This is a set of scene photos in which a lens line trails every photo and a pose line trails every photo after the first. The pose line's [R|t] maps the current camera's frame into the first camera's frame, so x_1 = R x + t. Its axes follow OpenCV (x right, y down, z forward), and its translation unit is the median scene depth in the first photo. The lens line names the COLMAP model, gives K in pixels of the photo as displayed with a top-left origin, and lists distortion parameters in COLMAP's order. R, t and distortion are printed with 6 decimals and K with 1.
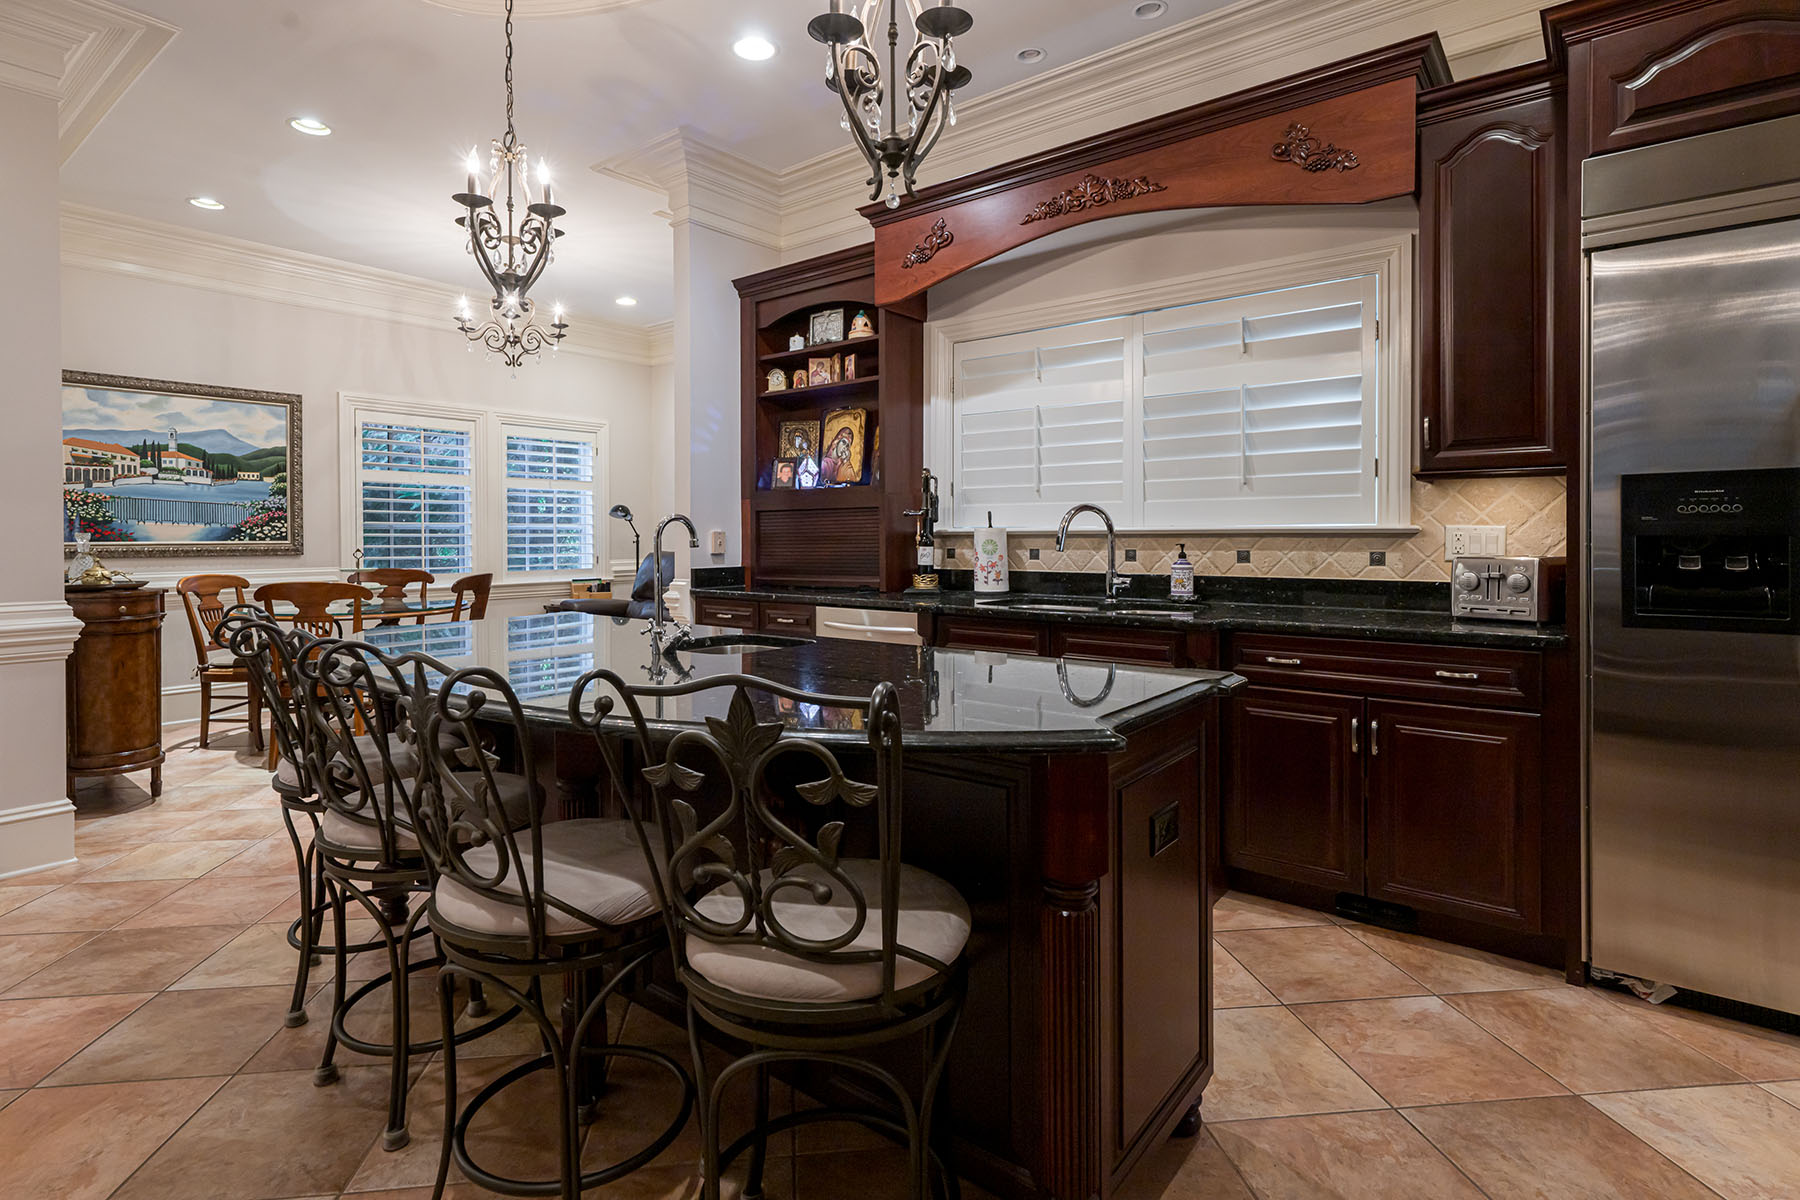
lens RADIAL K [[899.6, 0, 870.8], [0, 899.6, 541.1], [0, 0, 1]] dist [0.003923, 0.000131]
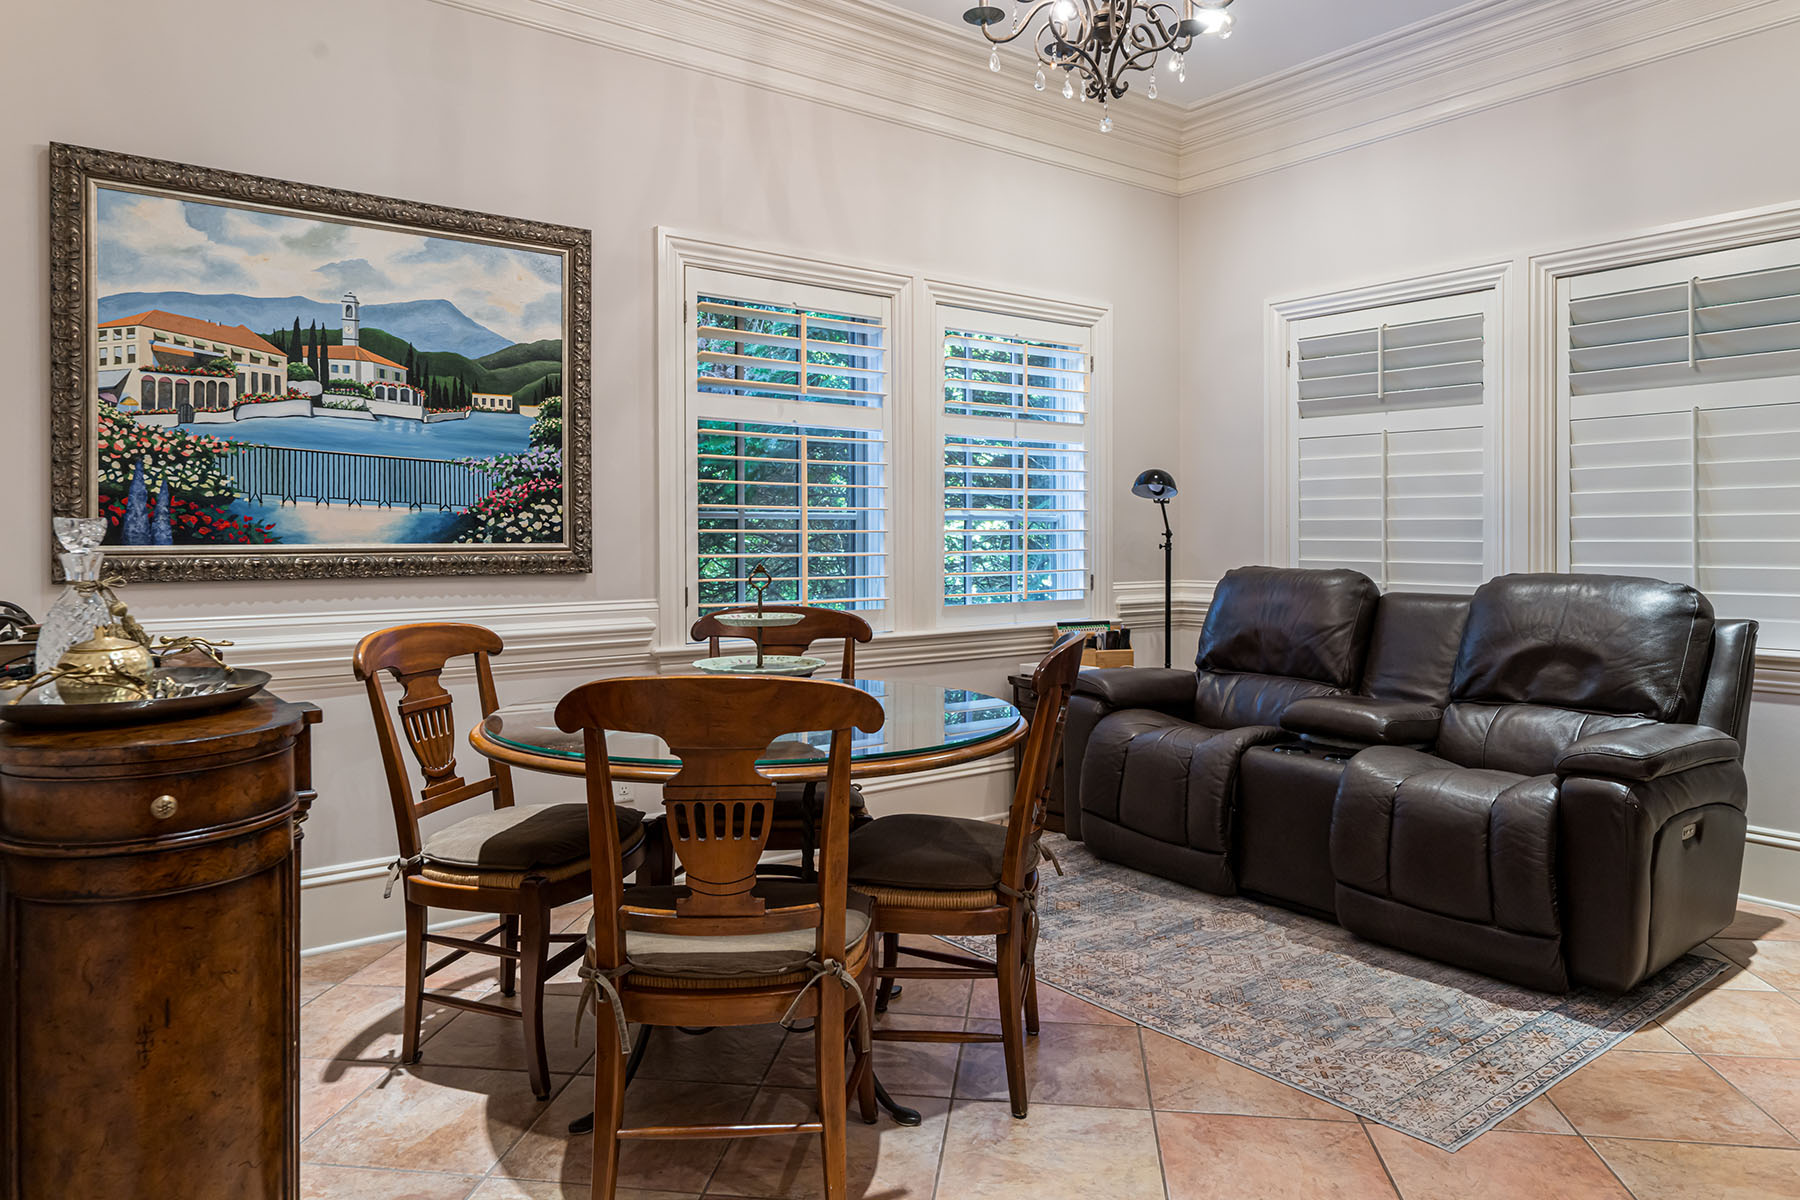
lens RADIAL K [[1154.7, 0, 879.3], [0, 1154.7, 541.3], [0, 0, 1]] dist [-0.001166, -0.000324]
pose [[0.971467, 0.006415, -0.237088, -0.369613], [-0.005673, 0.999977, 0.003813, -0.004531], [0.237107, -0.002360, 0.971481, 0.488635]]
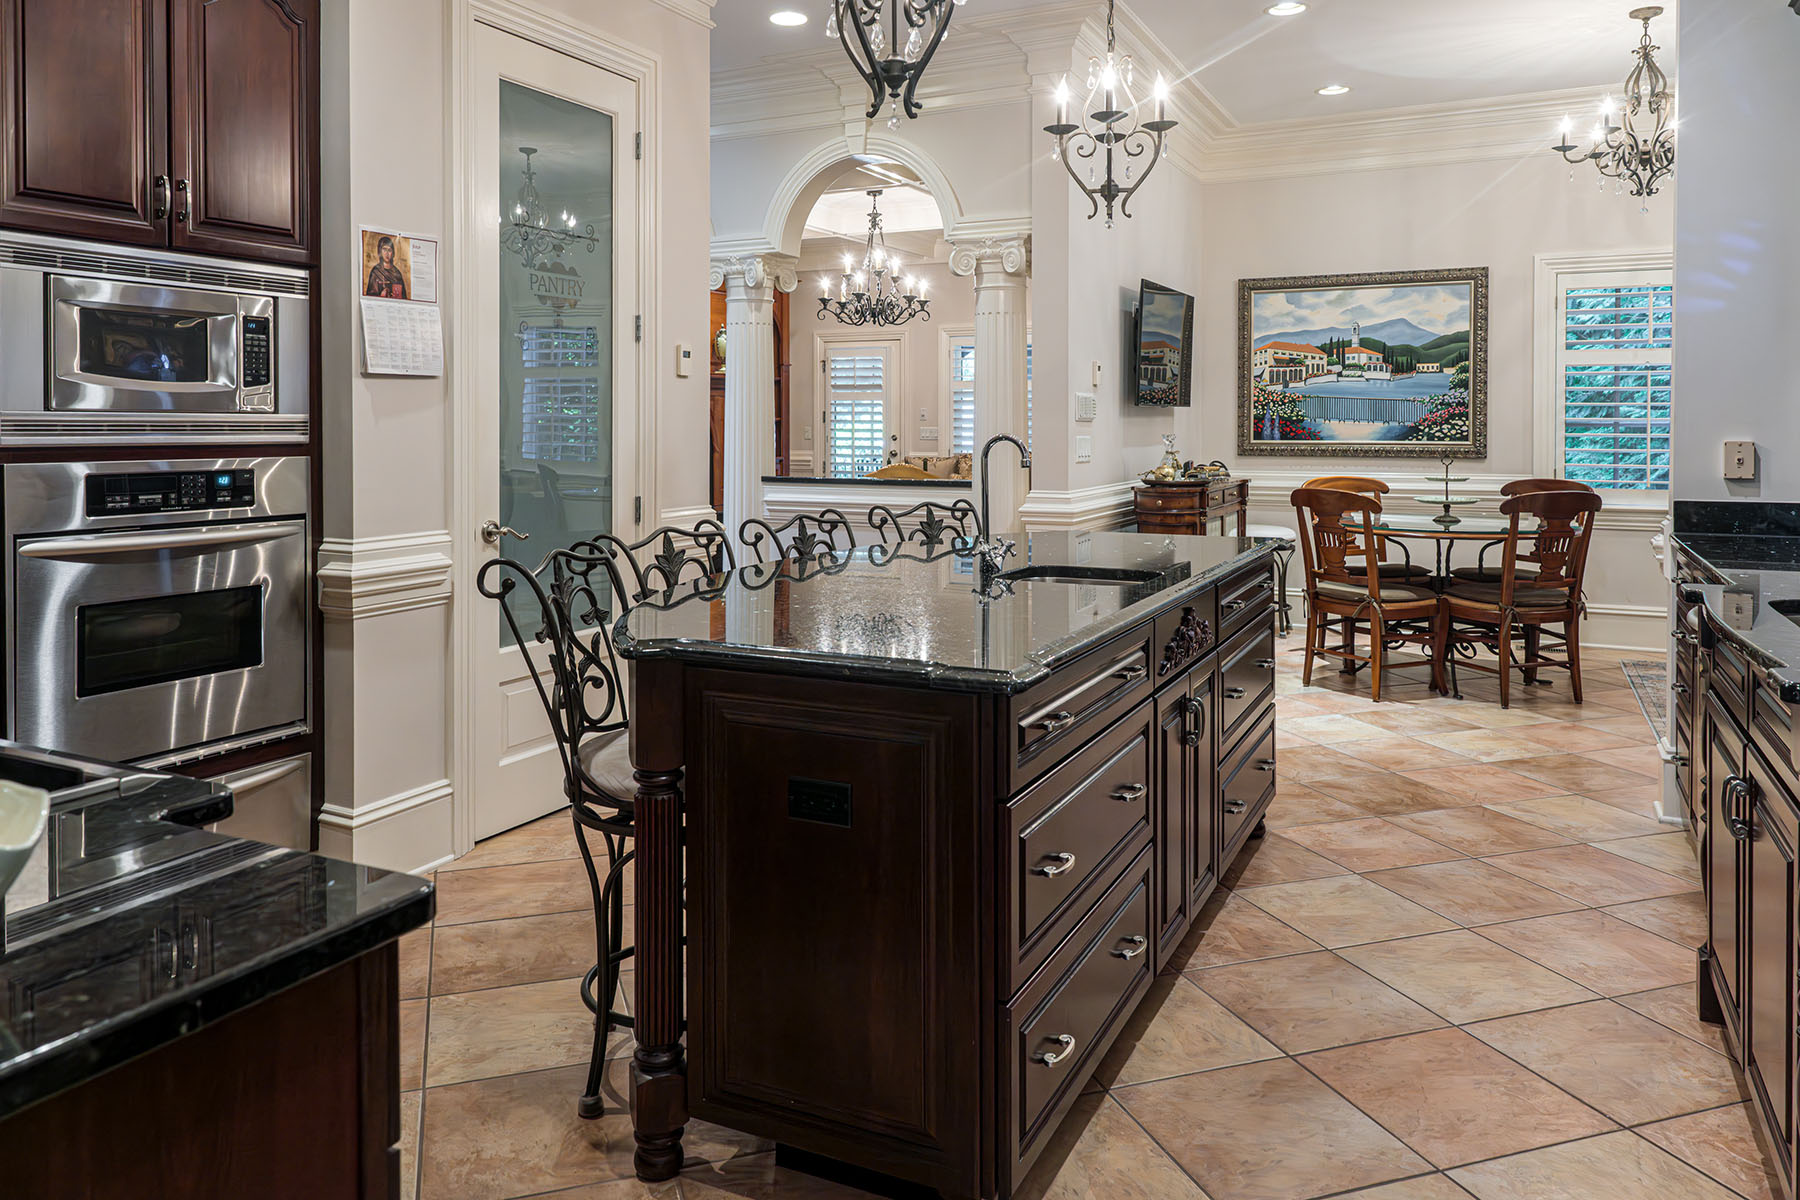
lens RADIAL K [[1269.8, 0, 900.5], [0, 1269.8, 441.0], [0, 0, 1]] dist [0.022812, -0.008281]
pose [[0.222610, 0.017104, -0.974757, 0.433517], [-0.007585, 0.999846, 0.015812, -0.016628], [0.974878, 0.003874, 0.222706, 0.222168]]
